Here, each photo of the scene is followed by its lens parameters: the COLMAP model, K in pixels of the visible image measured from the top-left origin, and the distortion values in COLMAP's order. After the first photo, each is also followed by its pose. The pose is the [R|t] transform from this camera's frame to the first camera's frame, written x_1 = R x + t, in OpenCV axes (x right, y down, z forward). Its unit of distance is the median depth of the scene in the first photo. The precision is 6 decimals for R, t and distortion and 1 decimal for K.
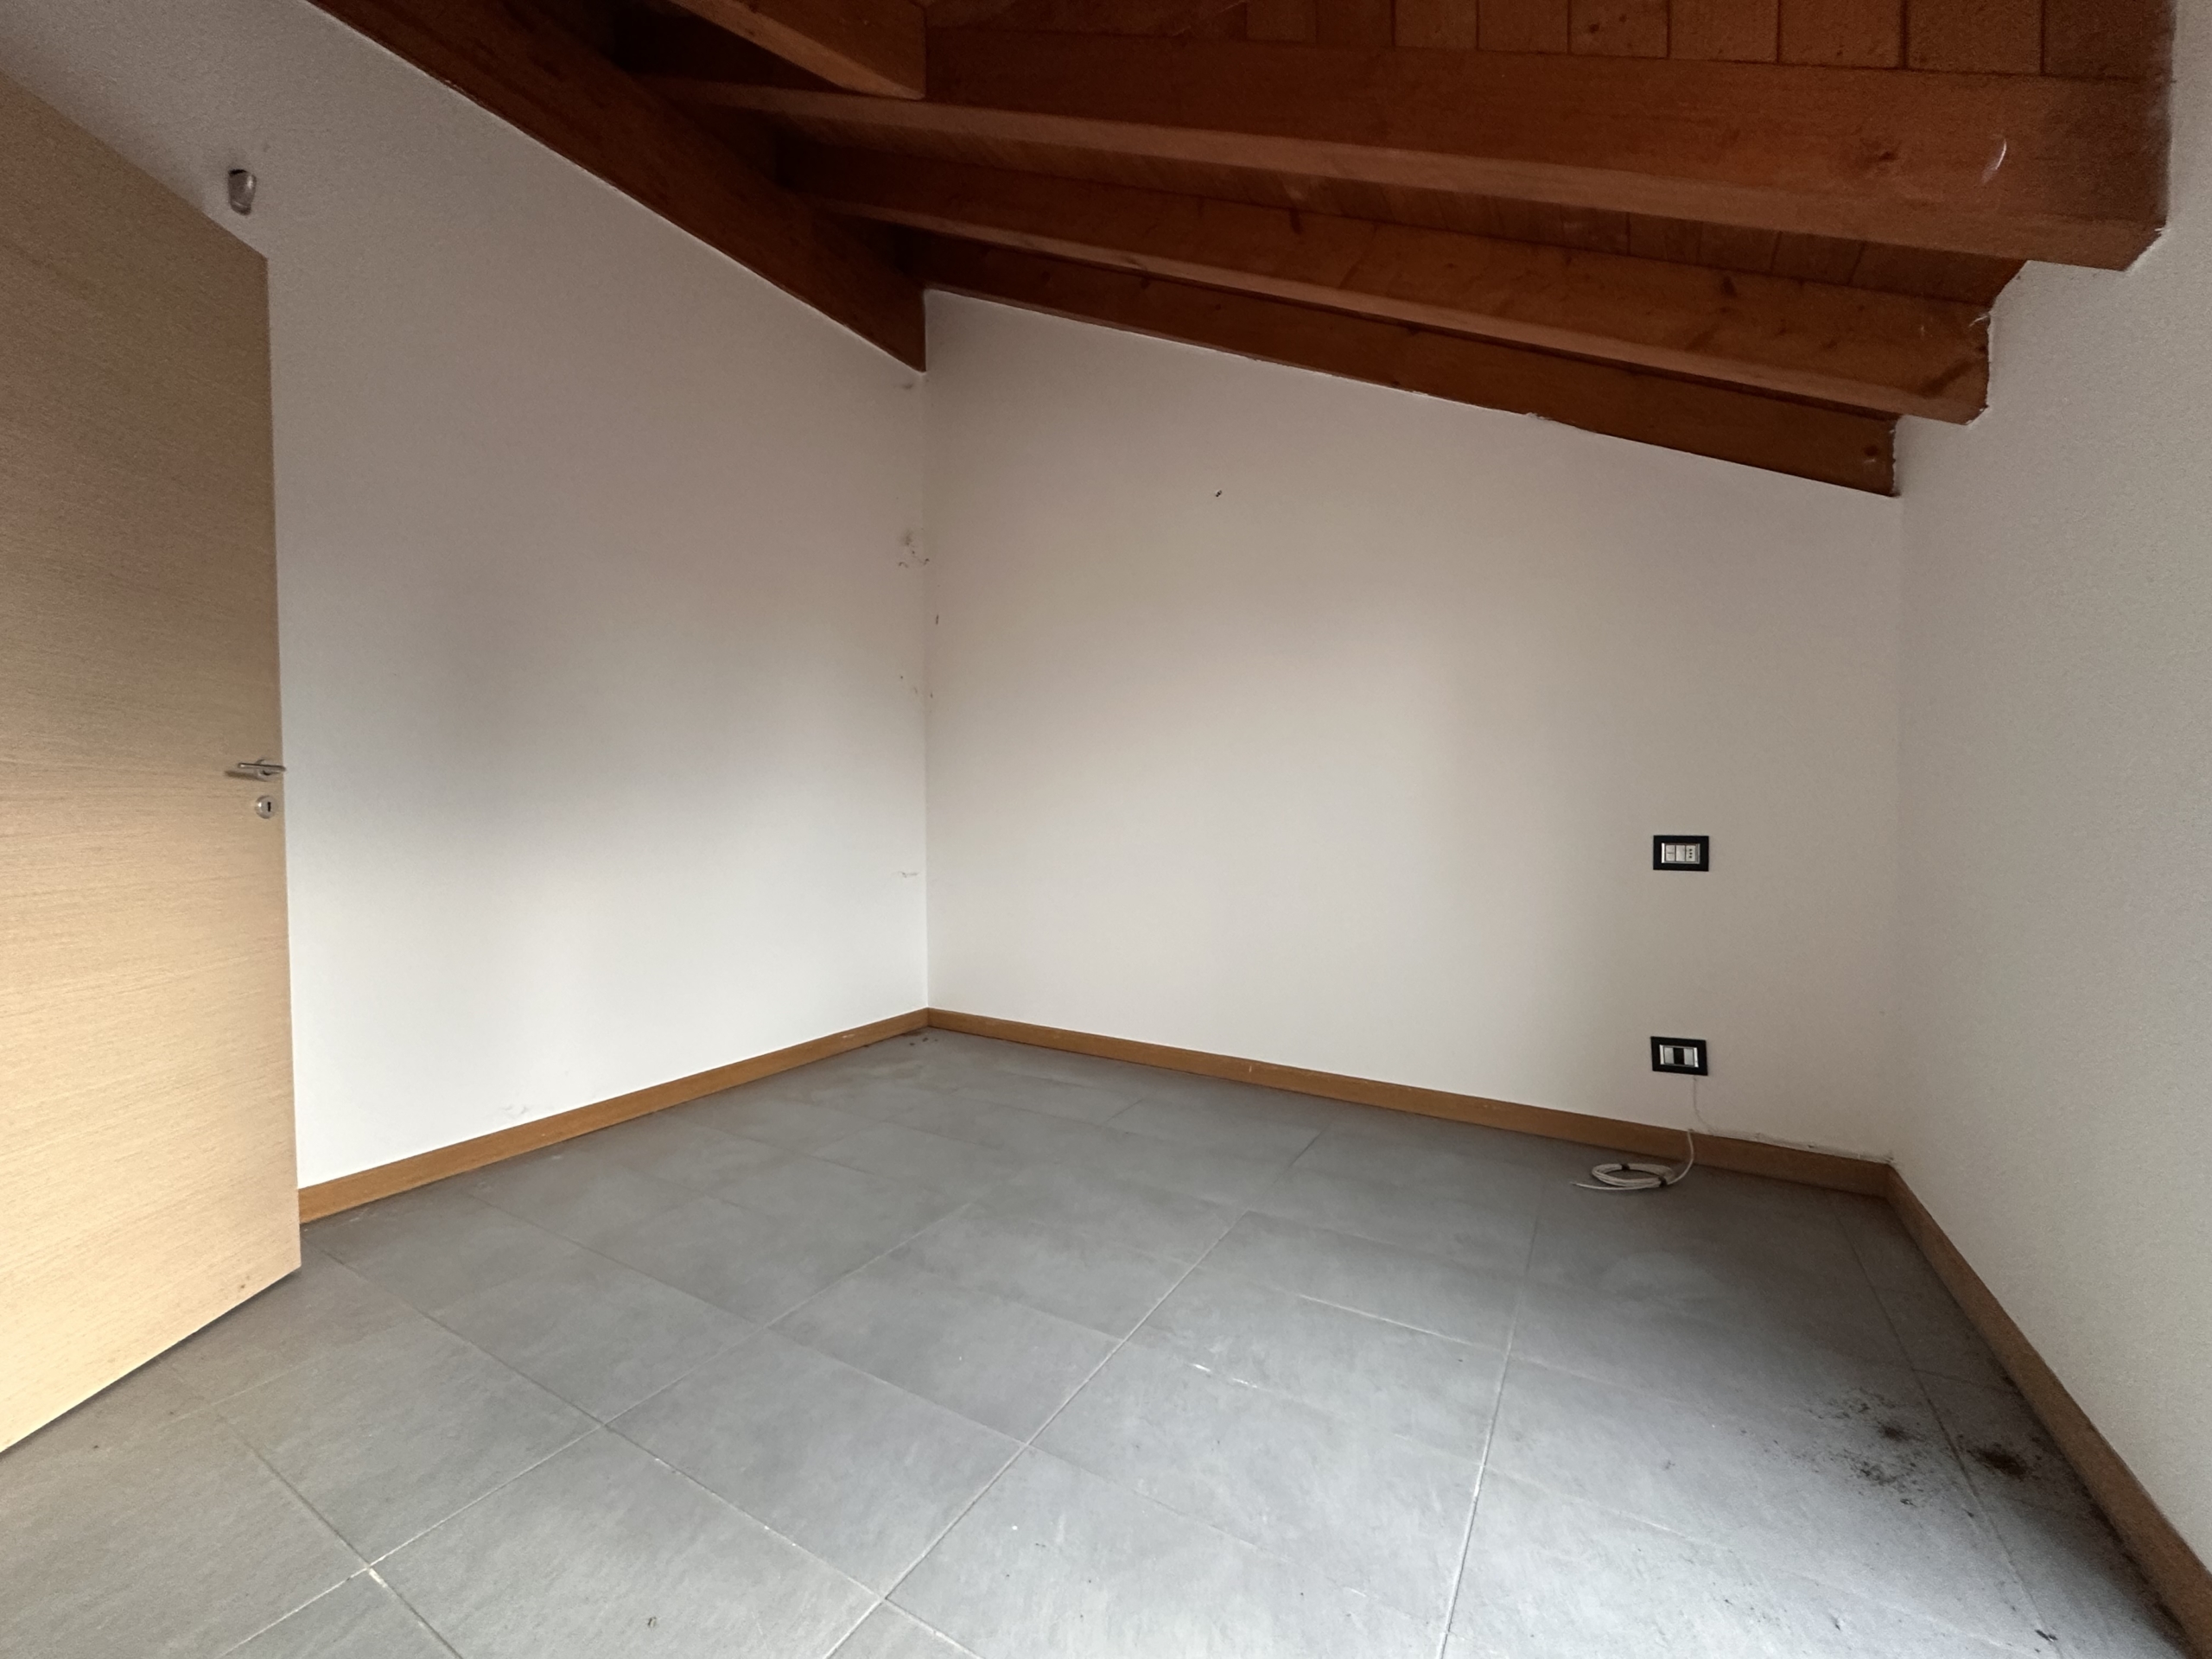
lens RADIAL K [[882.5, 0, 1100.2], [0, 882.5, 834.9], [0, 0, 1]] dist [-0.000888, -0.000159]
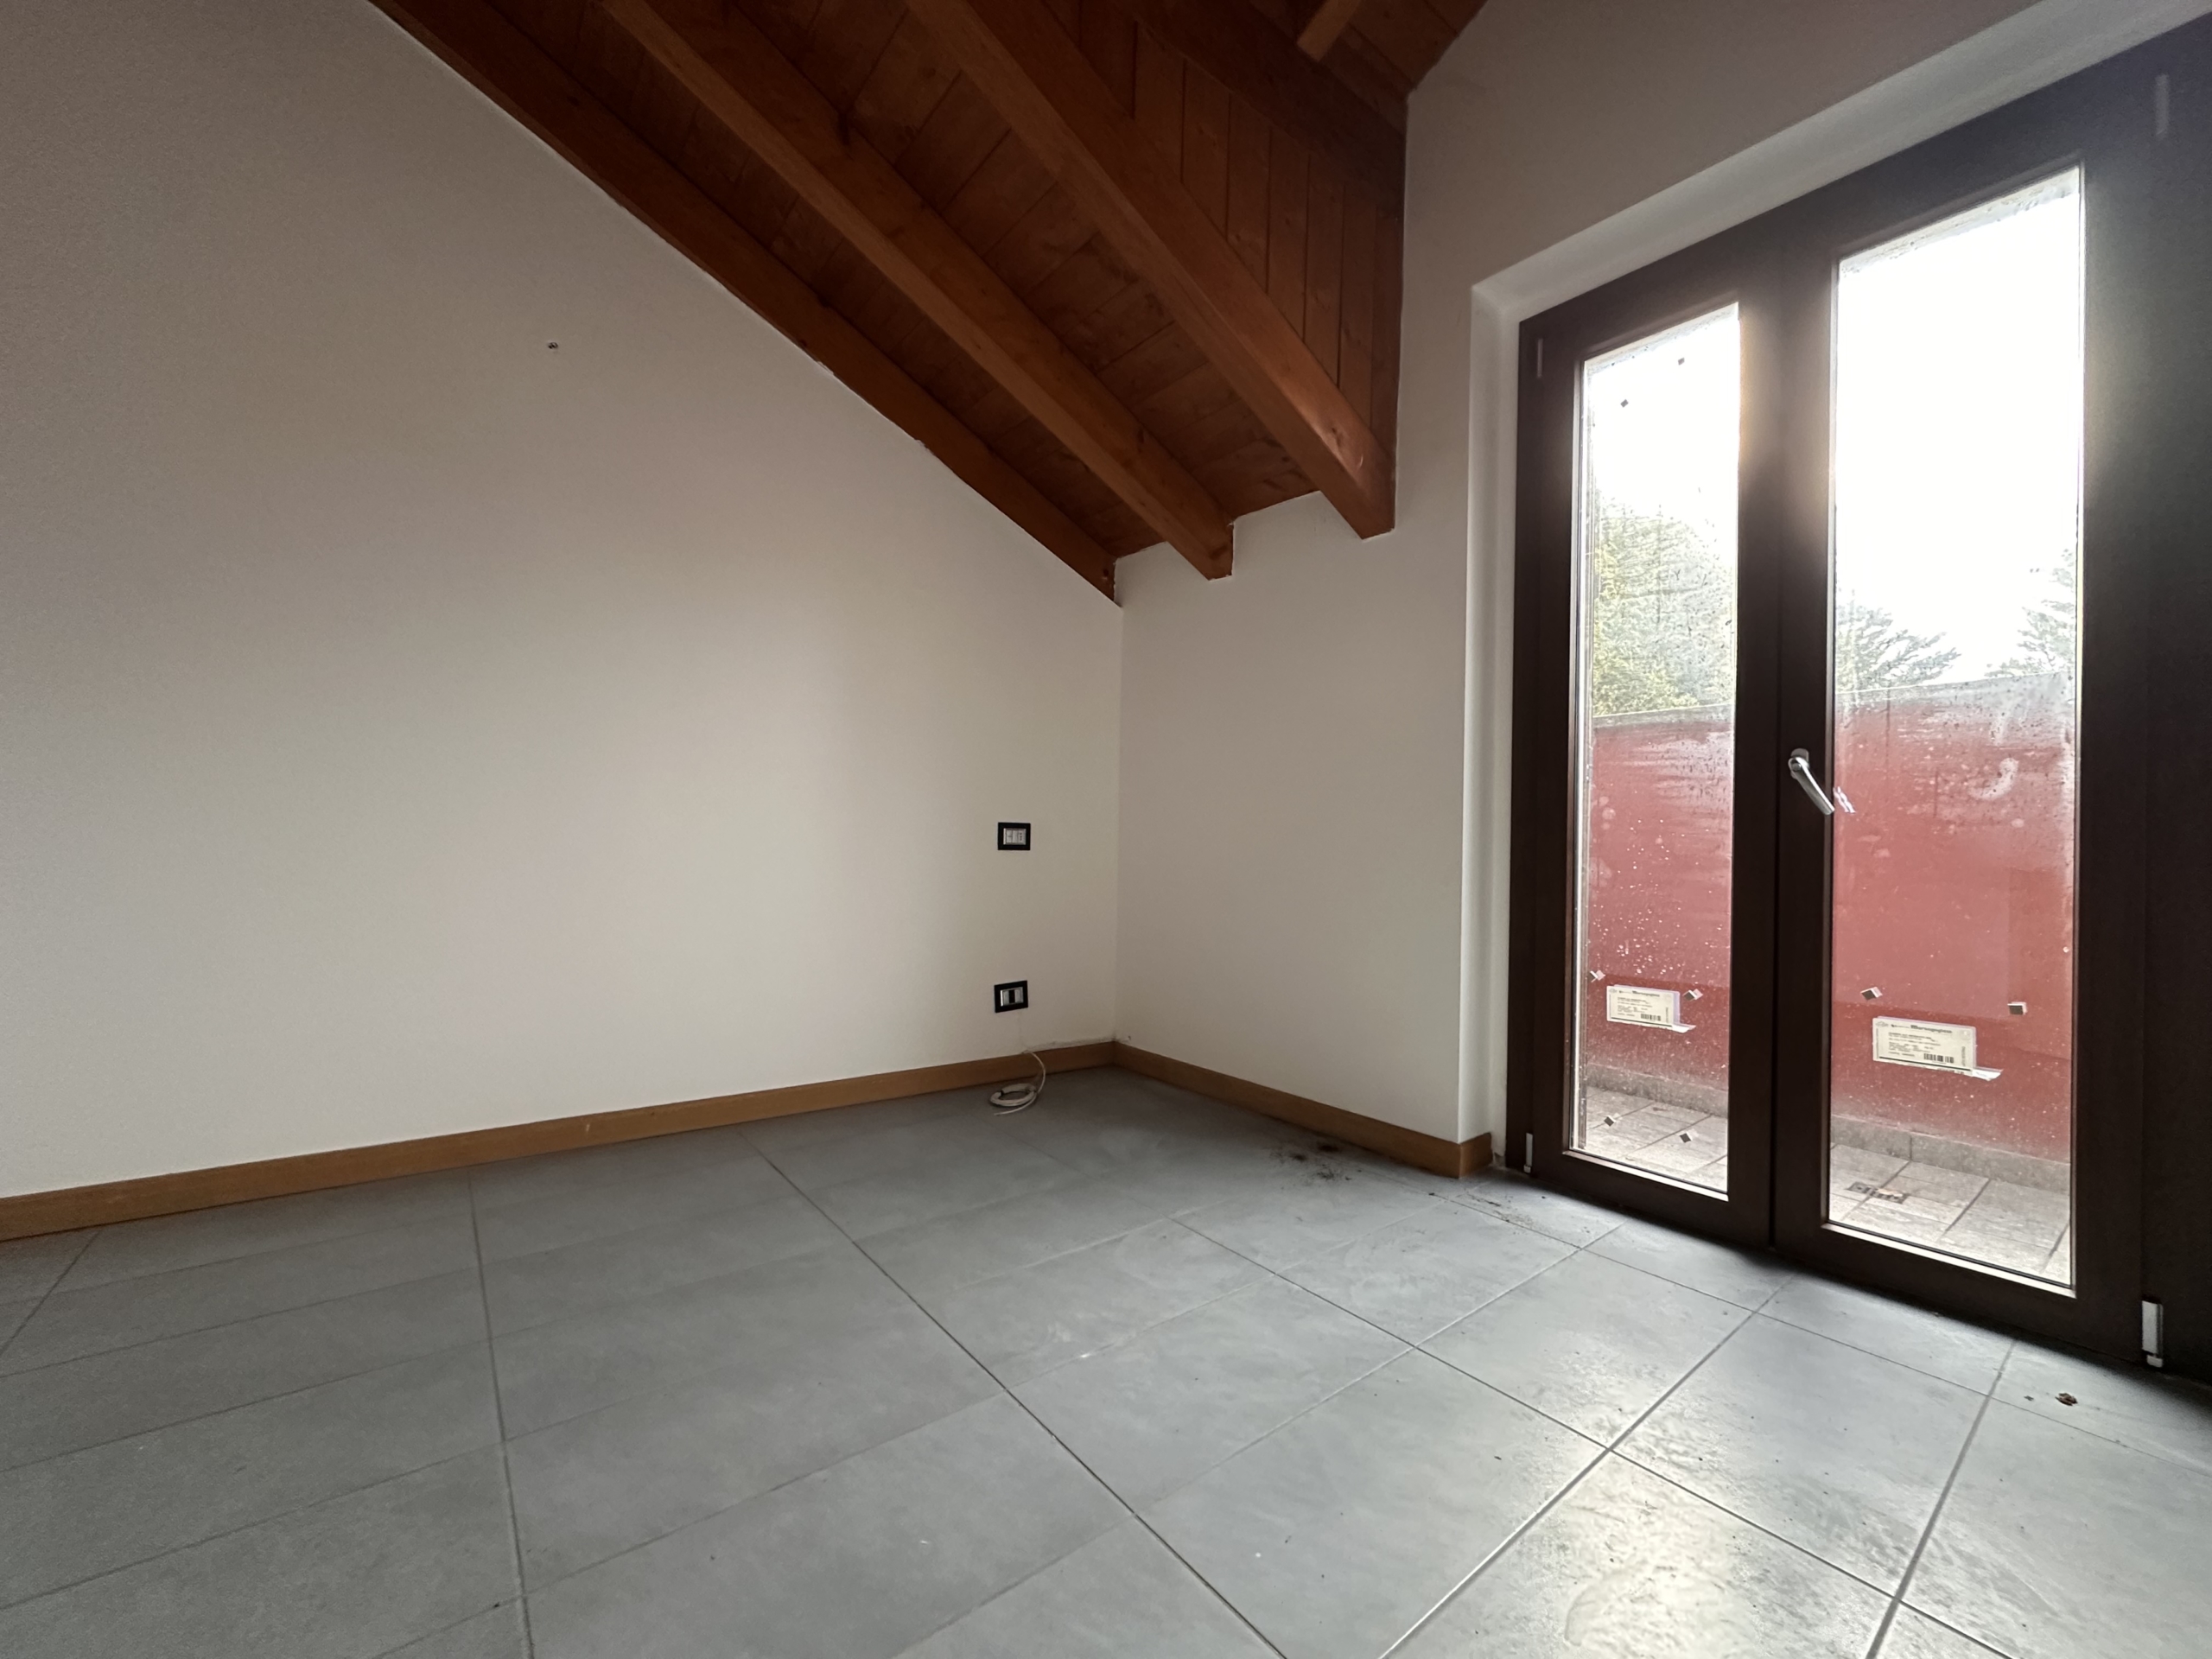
lens RADIAL K [[882.5, 0, 1107.0], [0, 882.5, 835.9], [0, 0, 1]] dist [-0.000888, -0.000159]
pose [[0.356009, 0.023844, 0.934178, -0.523644], [0.008231, 0.999556, -0.028650, 0.061949], [-0.934446, 0.017888, 0.355654, 0.449397]]
